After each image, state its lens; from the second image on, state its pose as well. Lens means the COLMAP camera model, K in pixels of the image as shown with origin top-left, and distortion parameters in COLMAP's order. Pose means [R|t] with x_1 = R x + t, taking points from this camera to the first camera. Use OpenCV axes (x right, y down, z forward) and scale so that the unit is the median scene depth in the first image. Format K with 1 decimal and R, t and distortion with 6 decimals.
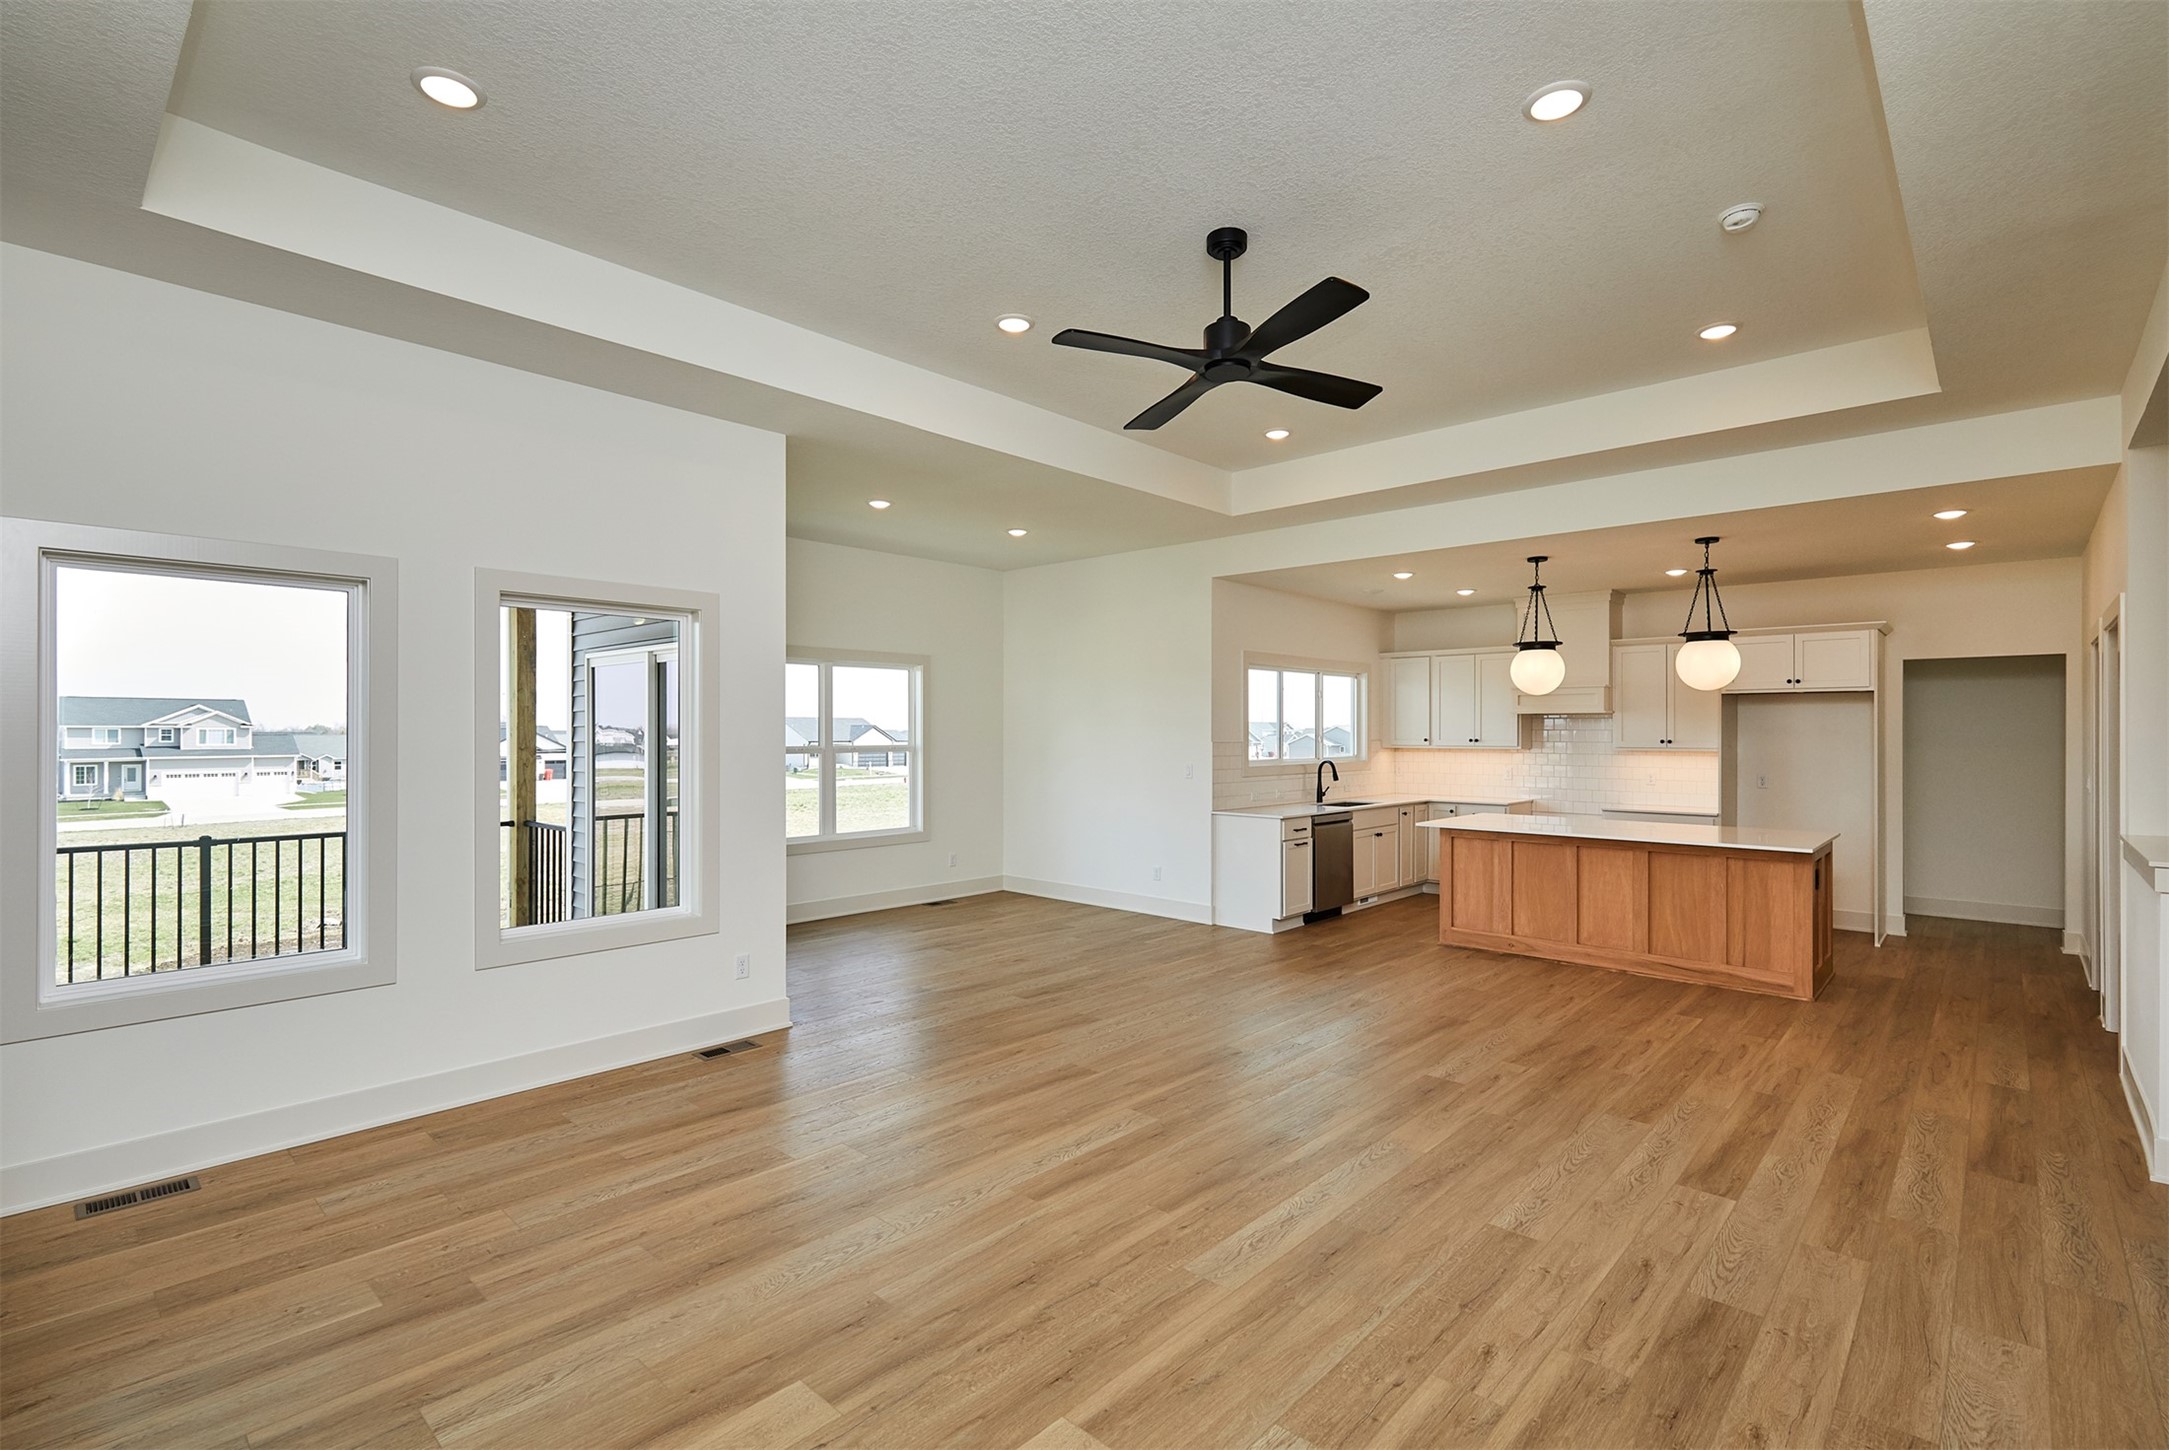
lens RADIAL K [[992.5, 0, 1084.5], [0, 992.5, 725.0], [0, 0, 1]] dist [0.001514, 0.000347]
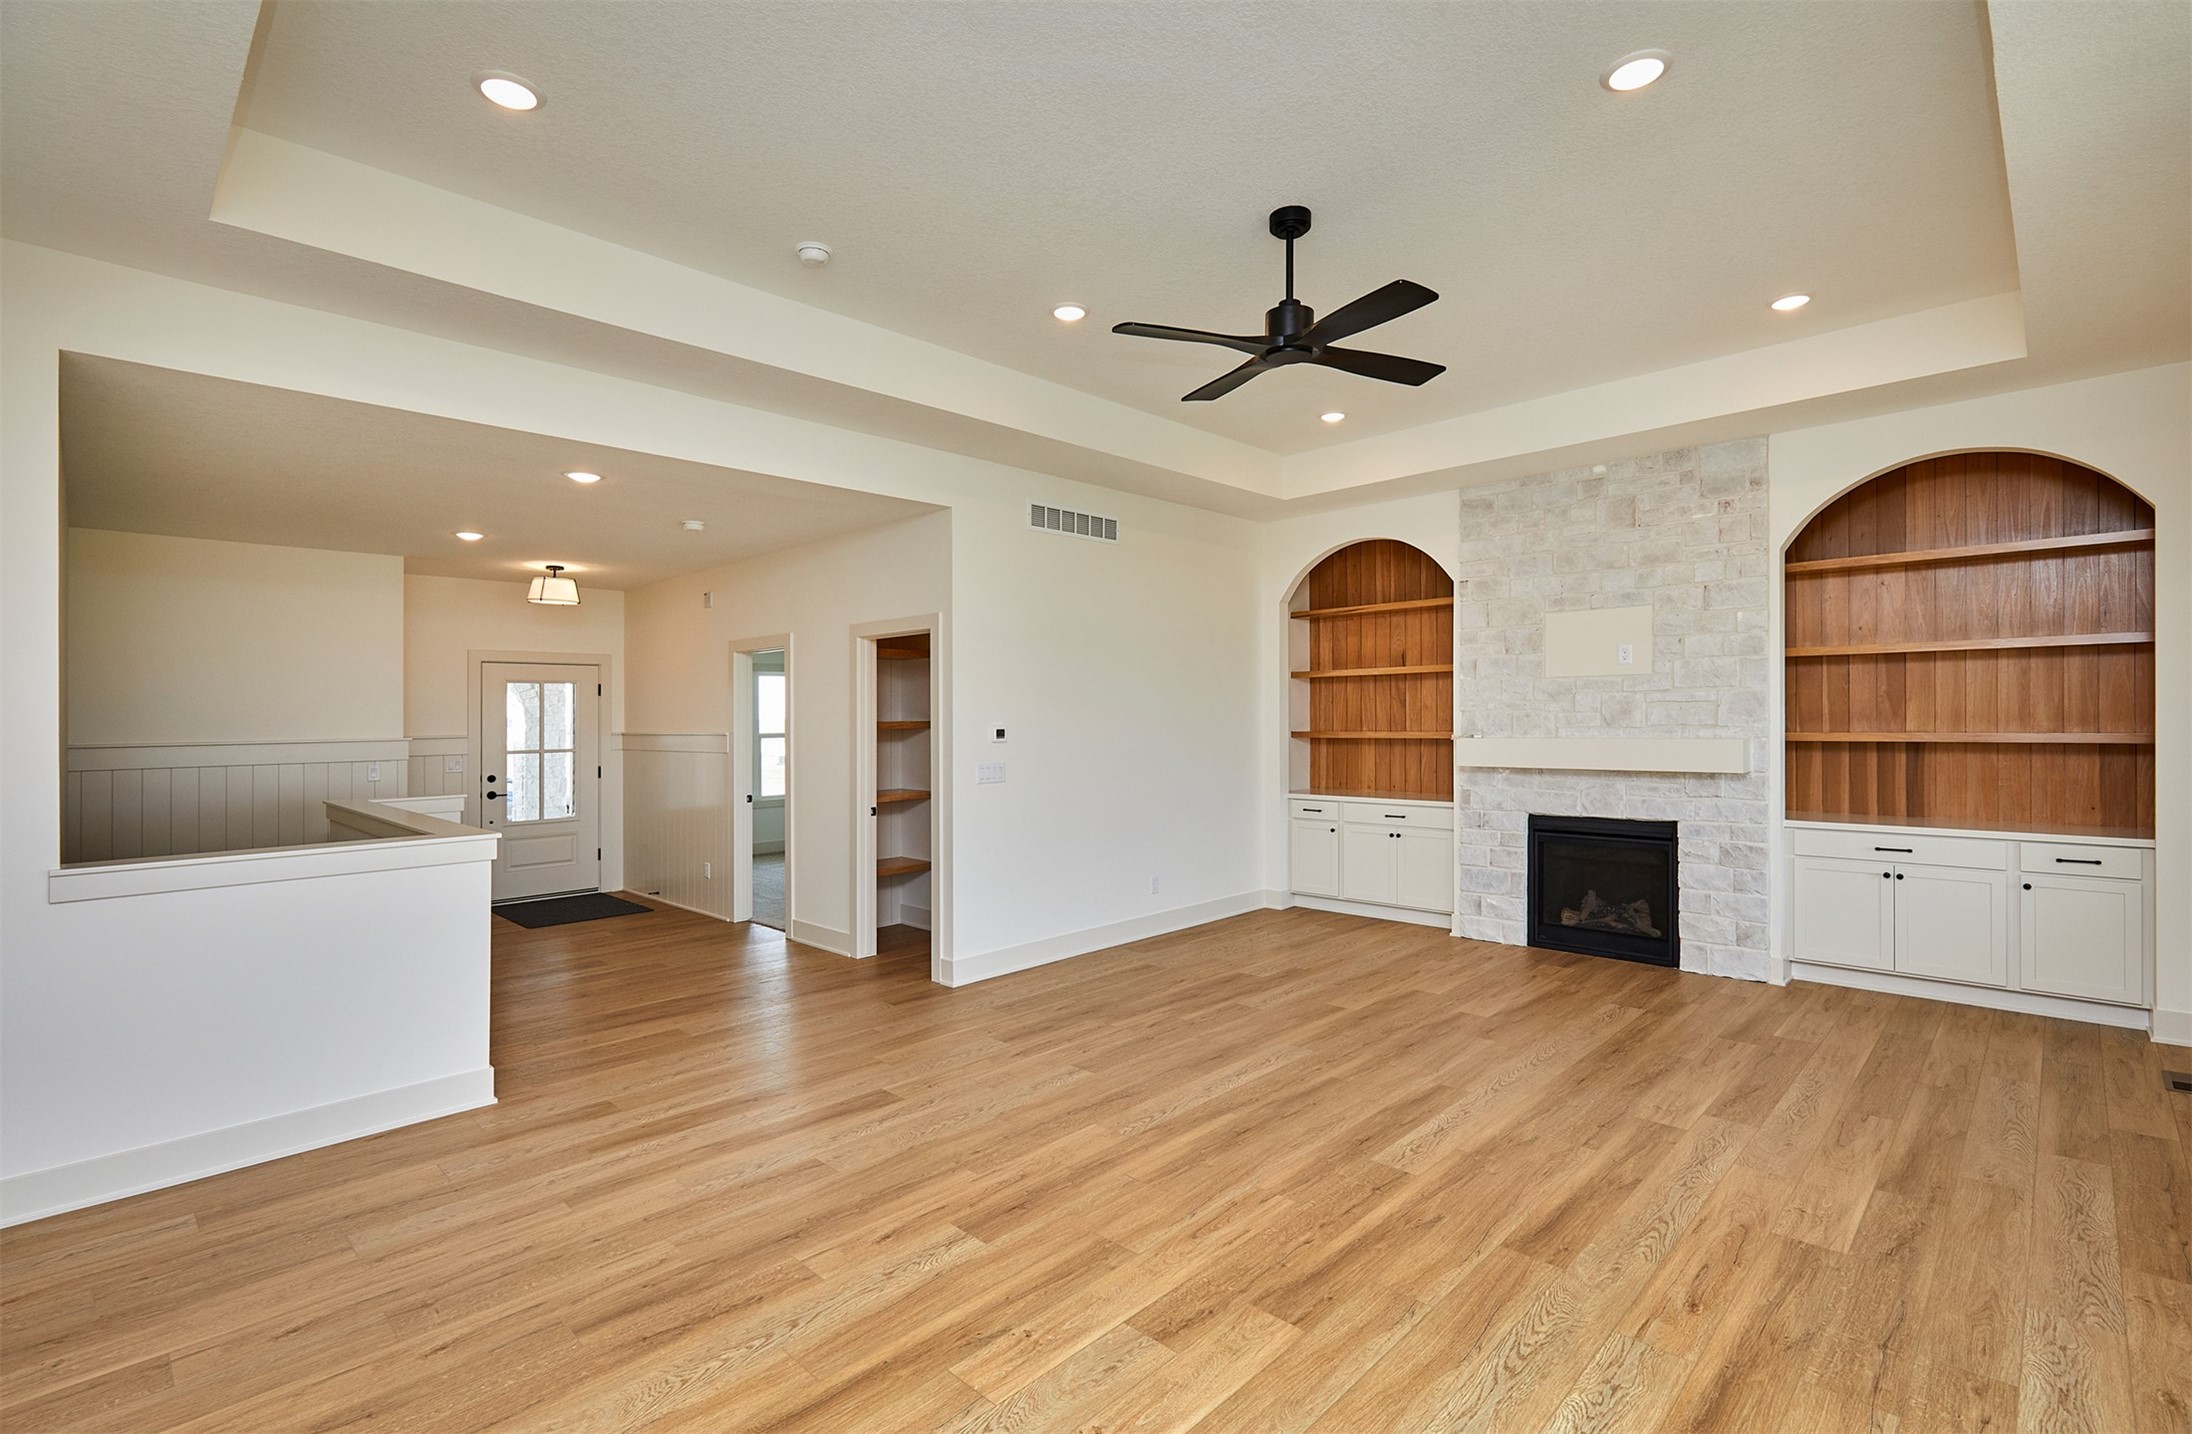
lens RADIAL K [[978.4, 0, 1096.0], [0, 978.4, 717.0], [0, 0, 1]] dist [-0.000028, 0.000196]
pose [[-0.999459, 0.010876, 0.031032, 0.325413], [0.010730, 0.999931, -0.004863, 0.016436], [-0.031083, -0.004527, -0.999507, 2.137722]]
